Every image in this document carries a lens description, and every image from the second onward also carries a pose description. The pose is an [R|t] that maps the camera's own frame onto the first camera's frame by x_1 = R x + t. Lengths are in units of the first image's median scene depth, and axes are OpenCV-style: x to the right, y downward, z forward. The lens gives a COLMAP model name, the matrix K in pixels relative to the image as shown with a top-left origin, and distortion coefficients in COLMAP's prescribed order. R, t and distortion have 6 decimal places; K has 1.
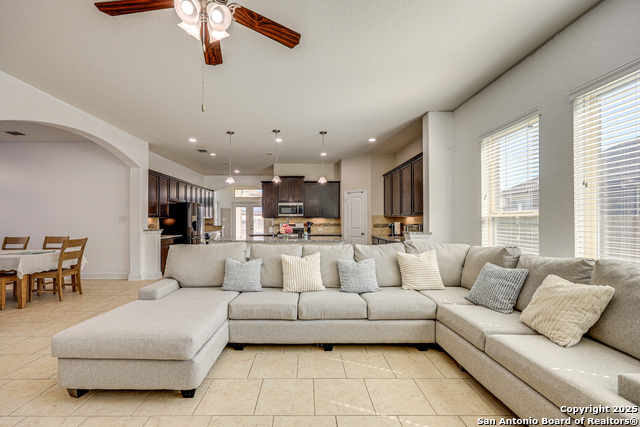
lens RADIAL K [[293.2, 0, 314.5], [0, 293.2, 218.4], [0, 0, 1]] dist [0.016289, 0.000659]
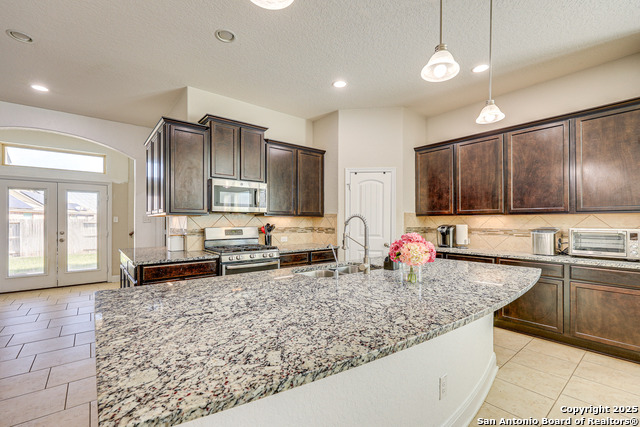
lens RADIAL K [[278.2, 0, 317.6], [0, 278.2, 219.5], [0, 0, 1]] dist [0.002770, 0.000758]
pose [[0.772773, 0.007453, 0.634639, -0.258521], [-0.007893, 0.999967, -0.002133, 0.004013], [-0.634633, -0.003360, 0.772806, 0.601753]]
